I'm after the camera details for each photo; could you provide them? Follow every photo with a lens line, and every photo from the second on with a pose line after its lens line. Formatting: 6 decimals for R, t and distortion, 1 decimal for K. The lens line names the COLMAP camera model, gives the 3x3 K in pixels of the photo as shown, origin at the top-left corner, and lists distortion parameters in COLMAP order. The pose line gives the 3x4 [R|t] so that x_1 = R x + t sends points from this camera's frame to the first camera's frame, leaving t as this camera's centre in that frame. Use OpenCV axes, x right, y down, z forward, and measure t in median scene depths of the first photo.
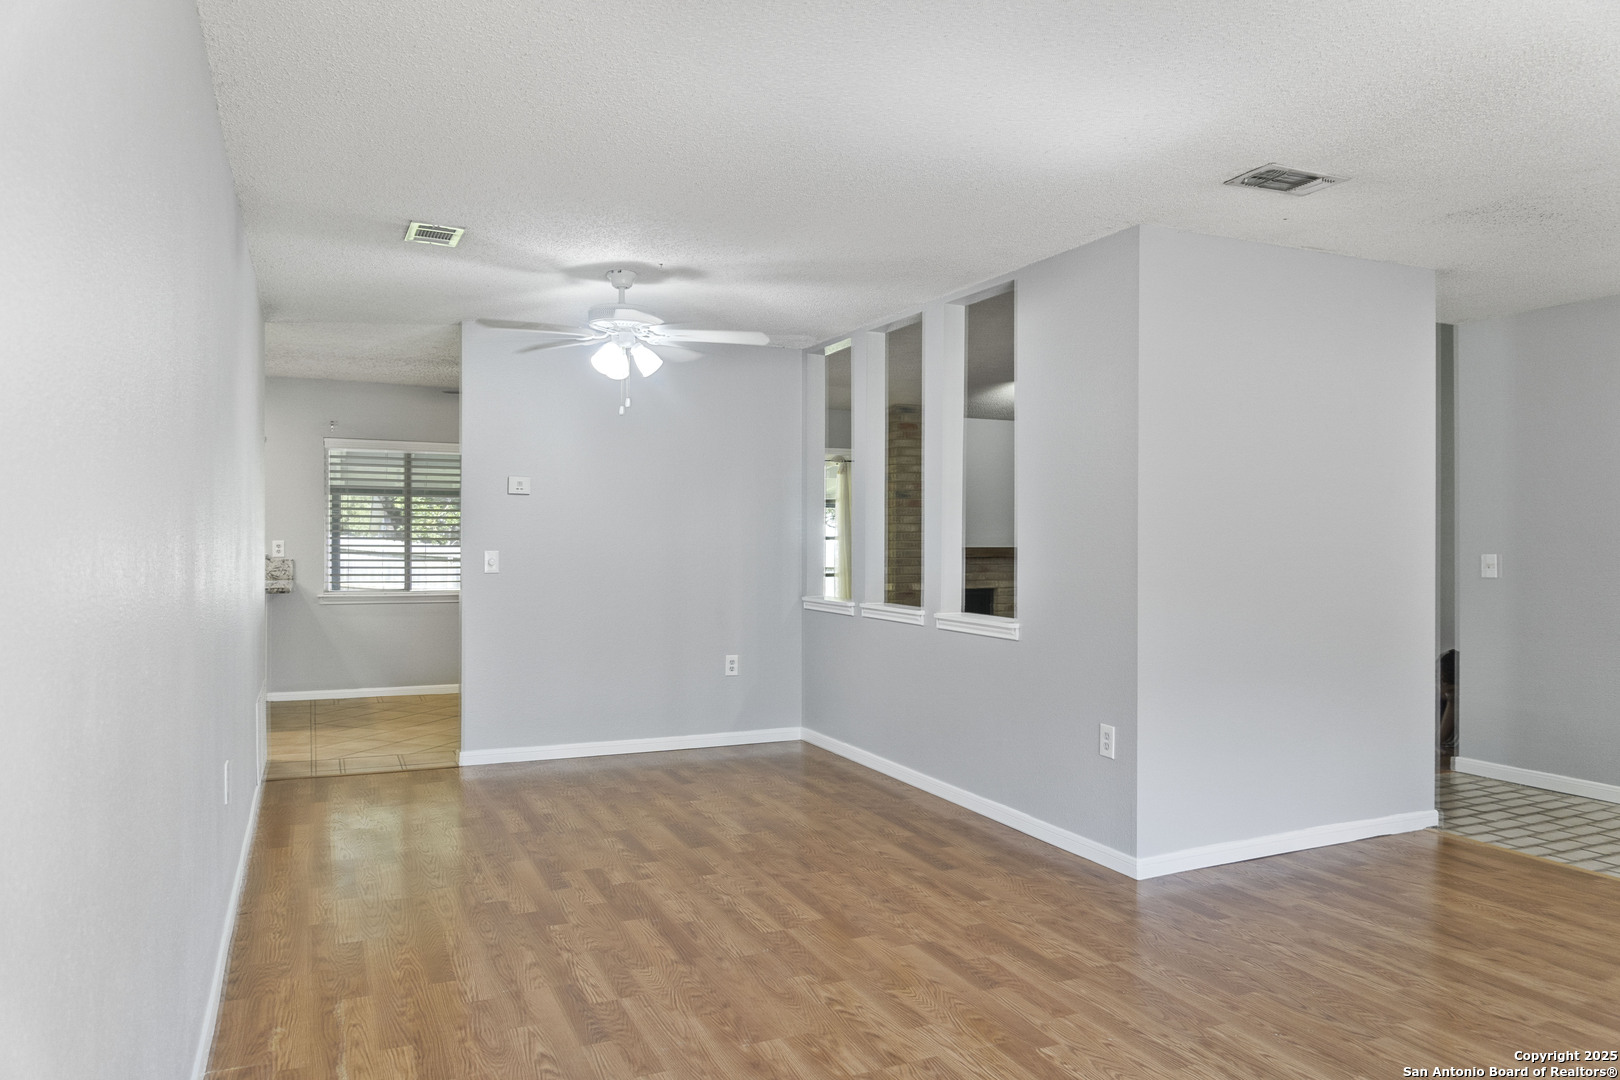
lens RADIAL K [[1133.5, 0, 810.2], [0, 1133.5, 551.3], [0, 0, 1]] dist [-0.018712, -0.005795]
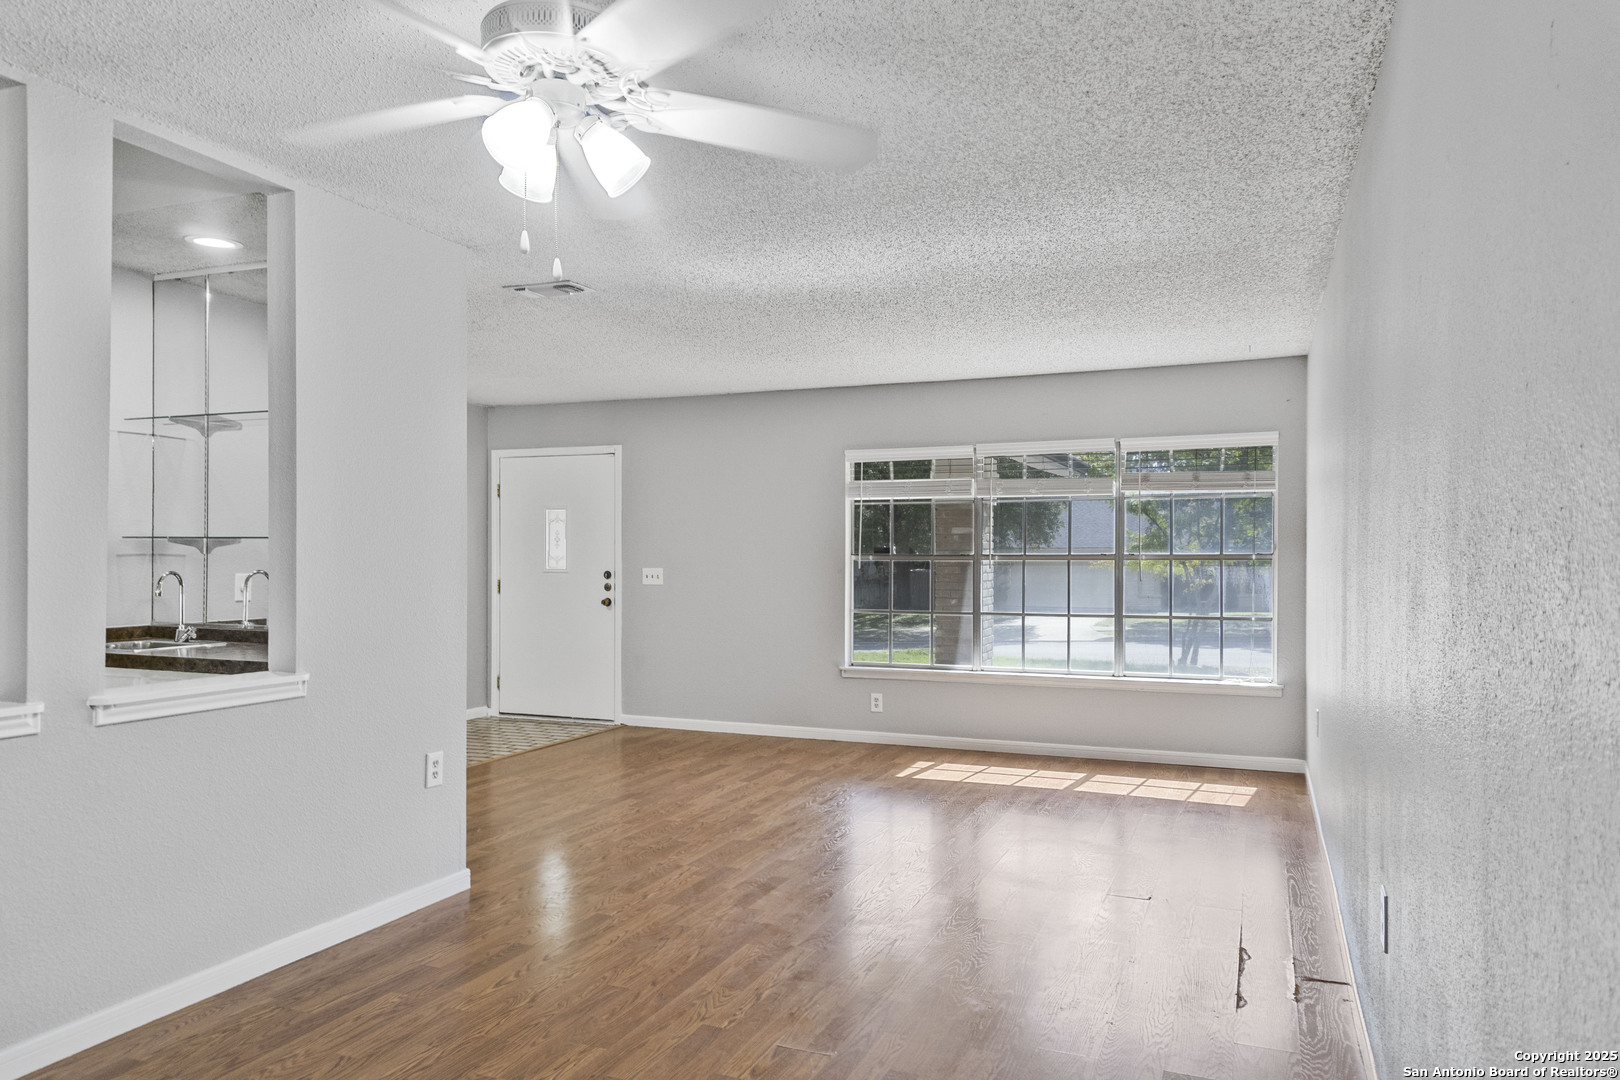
lens RADIAL K [[1102.9, 0, 810.0], [0, 1102.9, 540.0], [0, 0, 1]] dist [-0.041182, 0.001246]
pose [[-0.705099, 0.004894, 0.709092, -0.754097], [0.002402, 0.999987, -0.004512, -0.029777], [-0.709105, -0.001478, -0.705101, 1.729356]]
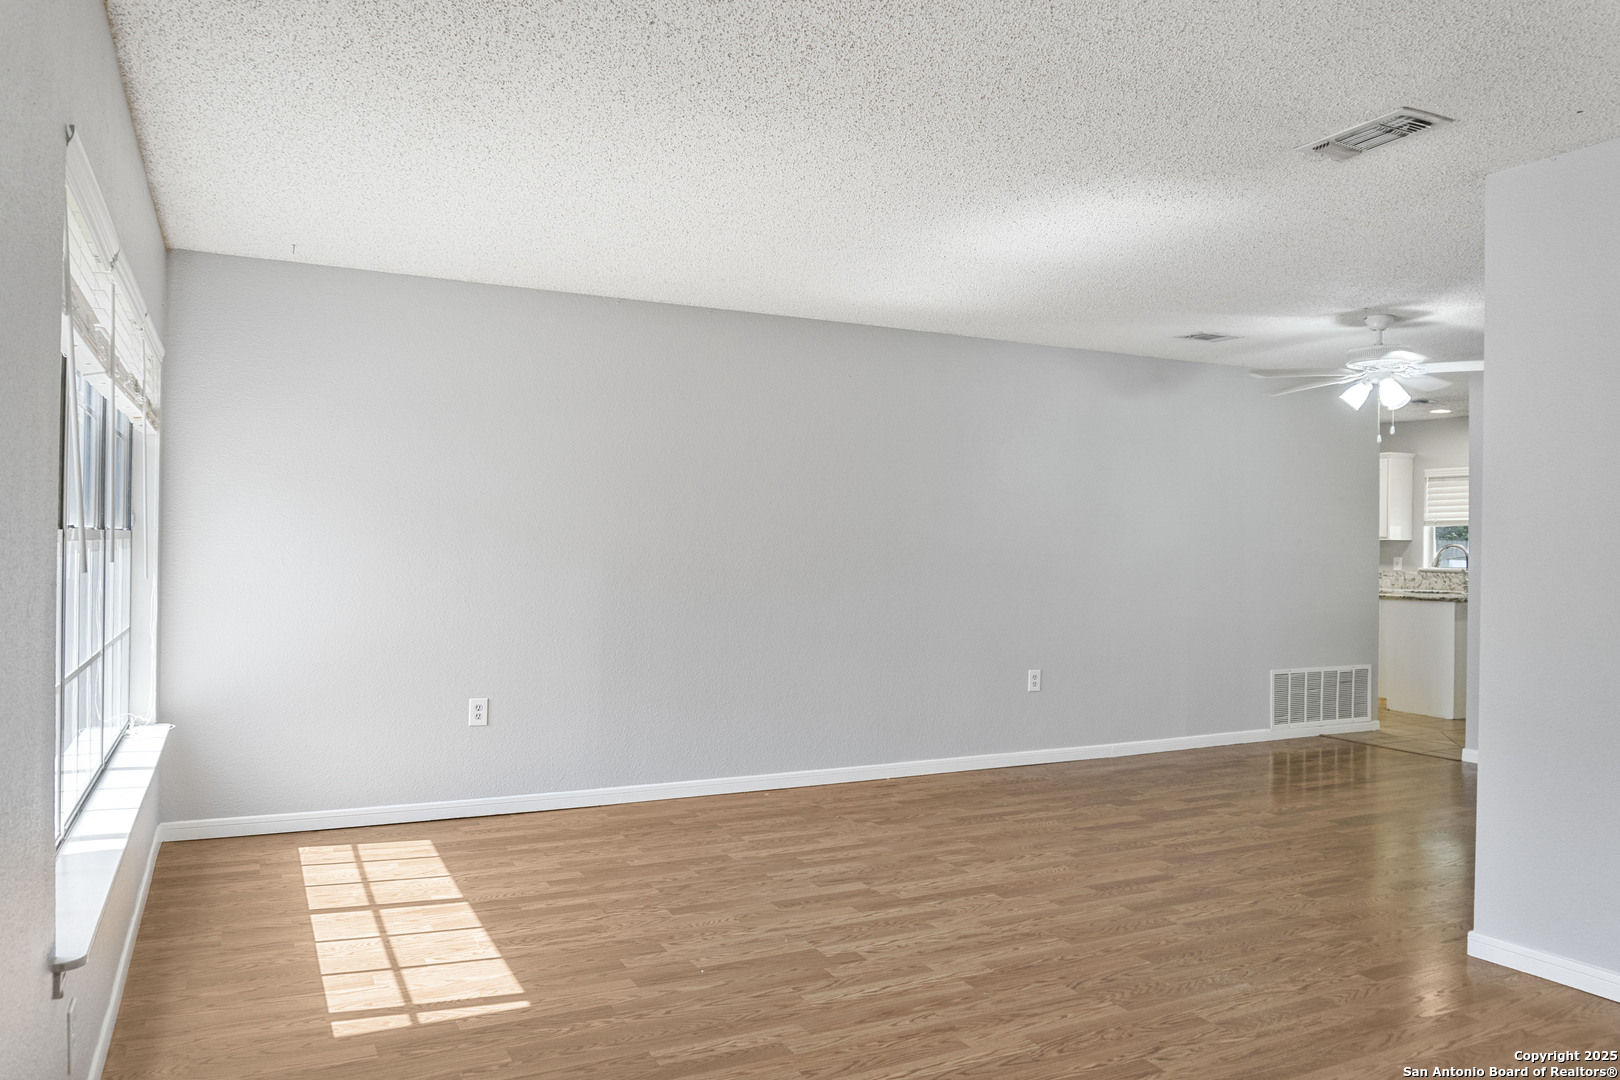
lens RADIAL K [[1067.1, 0, 810.7], [0, 1067.1, 546.5], [0, 0, 1]] dist [-0.004885, -0.001682]
pose [[0.044113, -0.003056, -0.999022, 1.249535], [-0.019021, 0.999811, -0.003899, -0.007585], [0.998845, 0.019175, 0.044047, 0.532816]]
